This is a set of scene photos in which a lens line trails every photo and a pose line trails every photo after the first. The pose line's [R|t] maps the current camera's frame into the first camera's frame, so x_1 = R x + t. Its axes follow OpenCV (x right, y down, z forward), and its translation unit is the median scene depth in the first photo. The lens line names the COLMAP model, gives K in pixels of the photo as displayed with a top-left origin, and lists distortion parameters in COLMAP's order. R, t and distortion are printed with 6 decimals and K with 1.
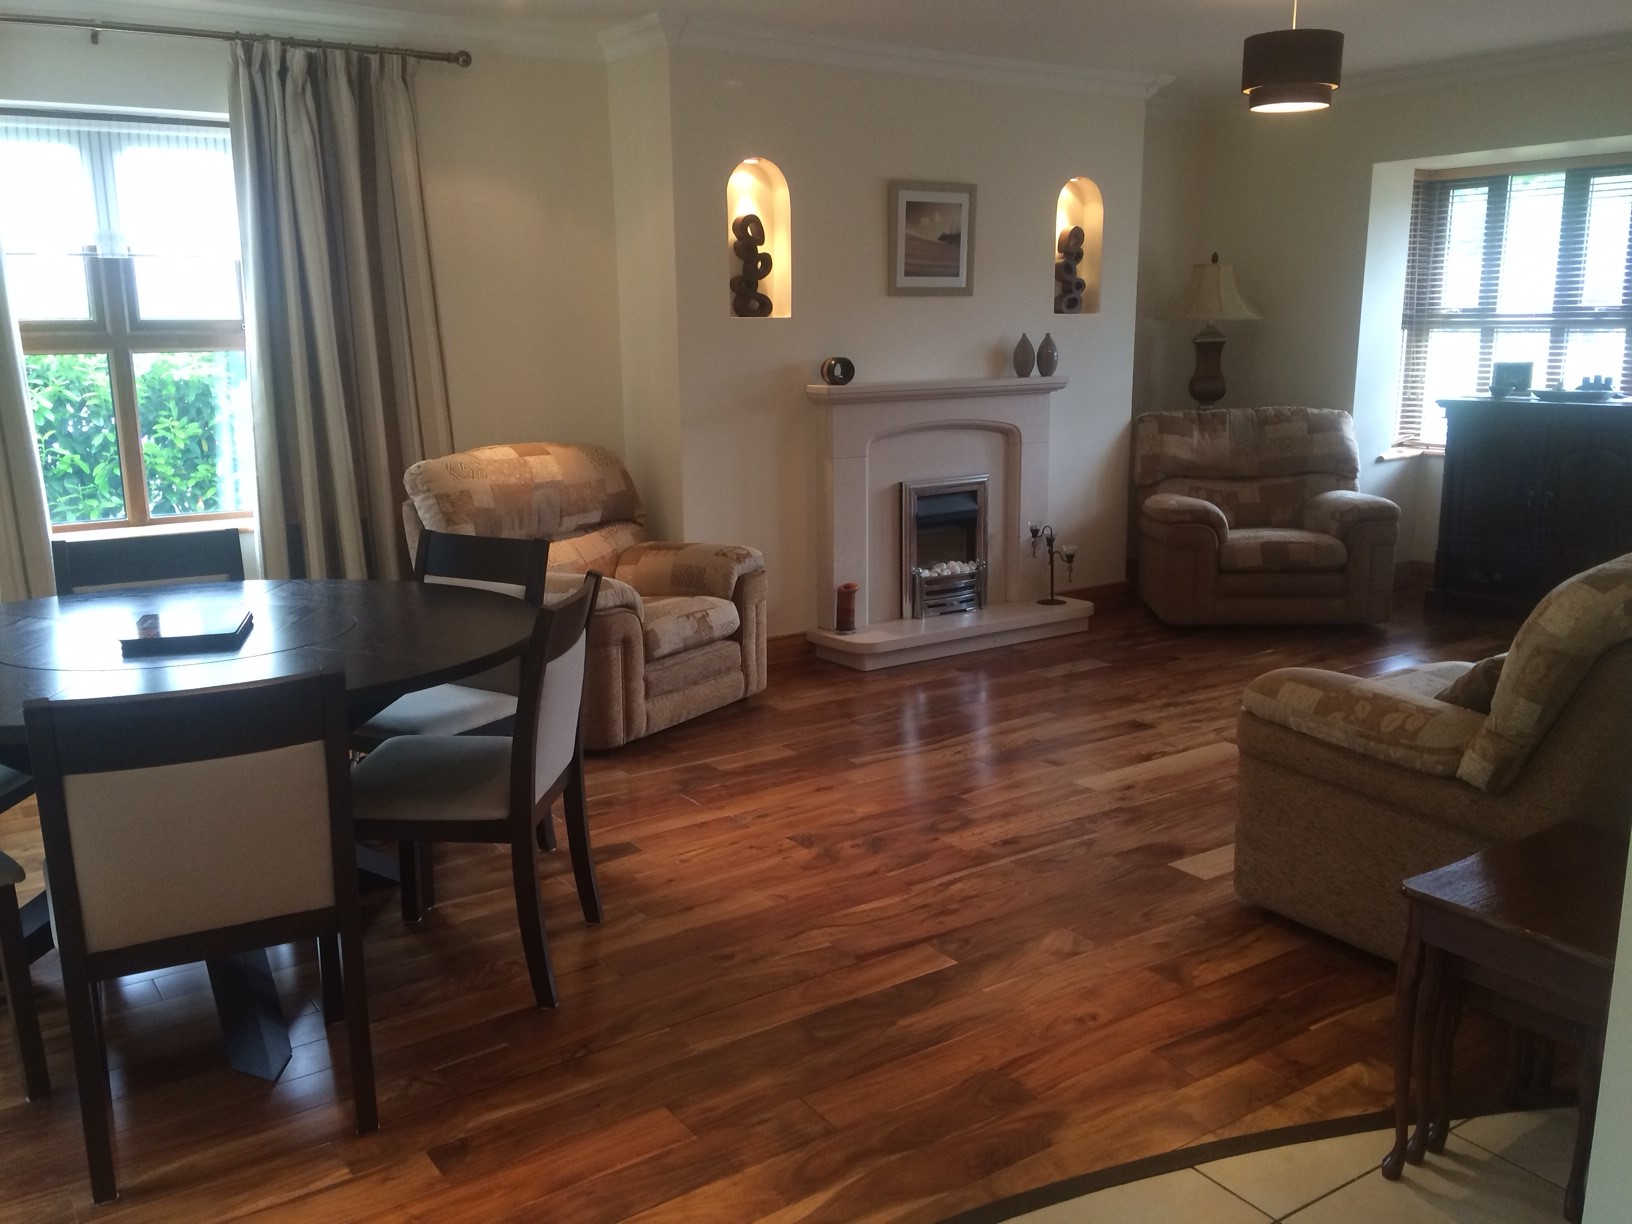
lens RADIAL K [[1371.2, 0, 817.2], [0, 1371.2, 620.2], [0, 0, 1]] dist [0.053042, -0.093525]
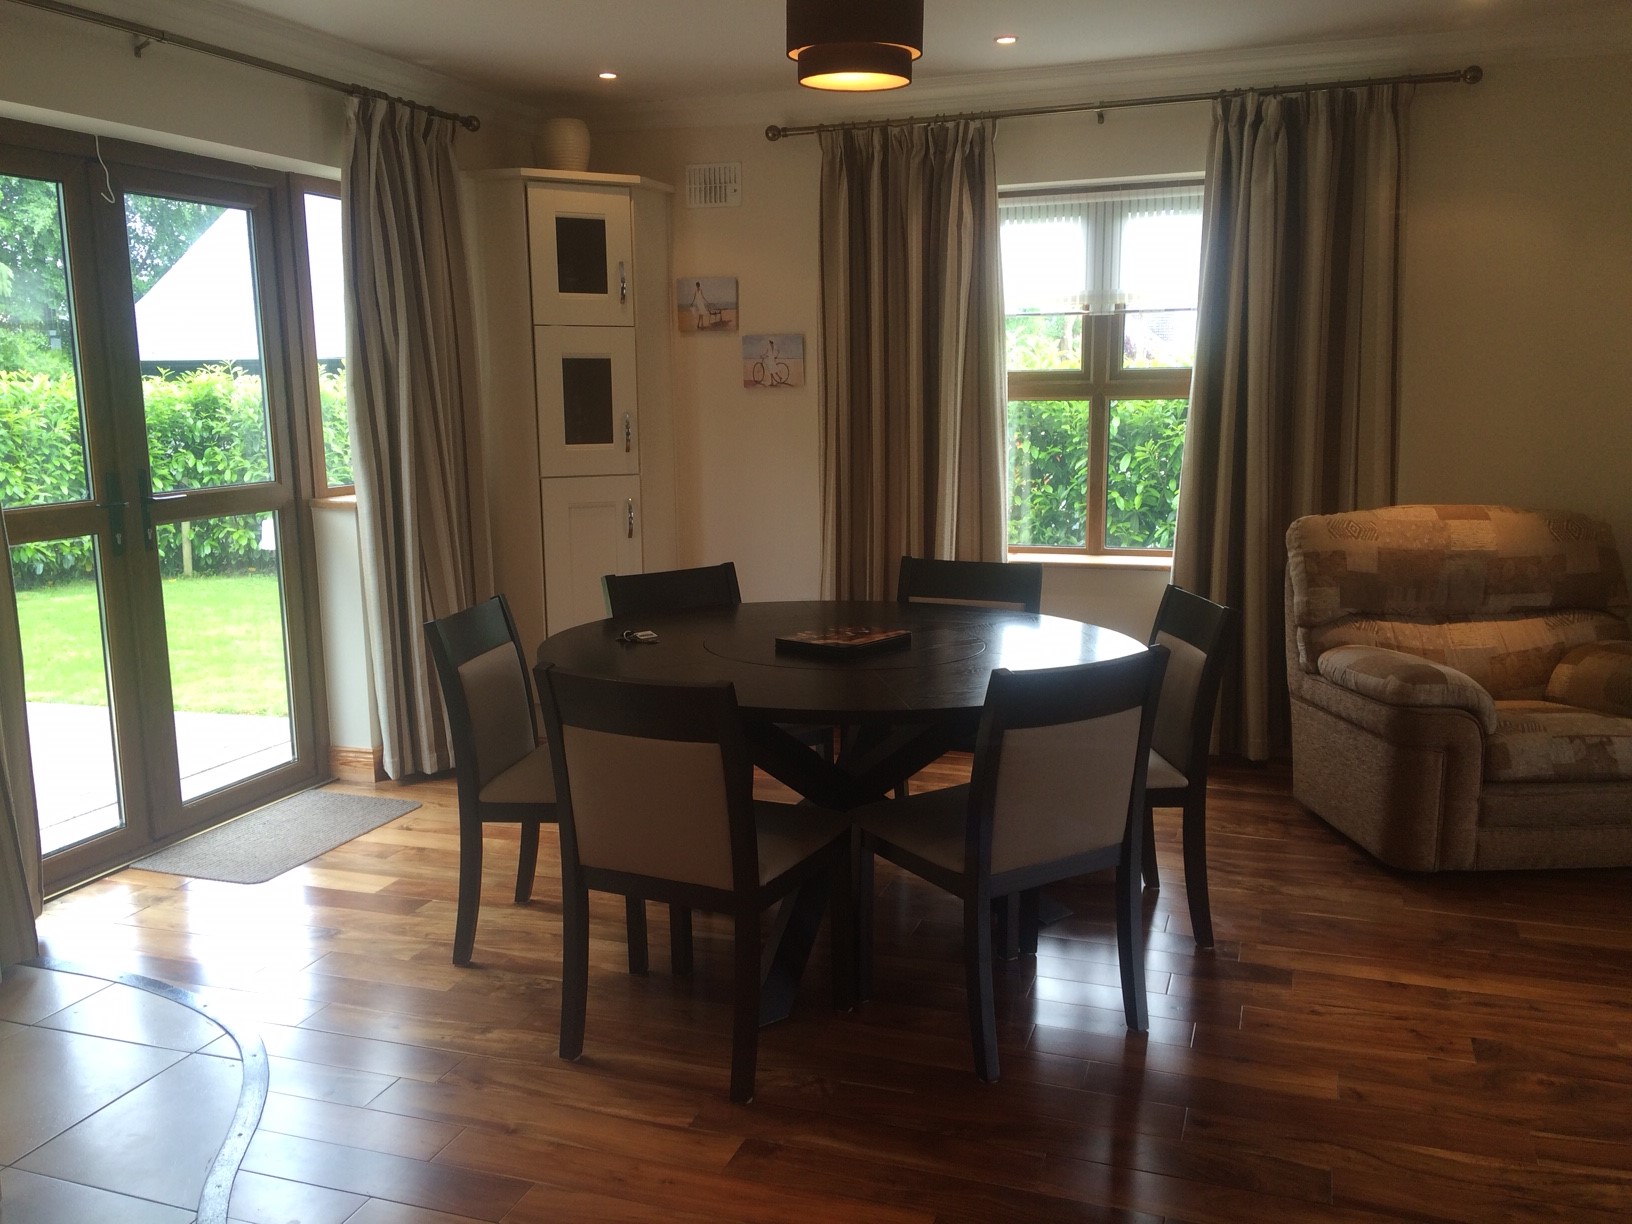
lens RADIAL K [[1371.2, 0, 811.2], [0, 1371.2, 609.0], [0, 0, 1]] dist [0.053042, -0.093525]
pose [[0.569645, 0.134261, -0.810851, 0.292552], [-0.161200, 0.985657, 0.049958, -0.045682], [0.805928, 0.102250, 0.583117, 0.188198]]
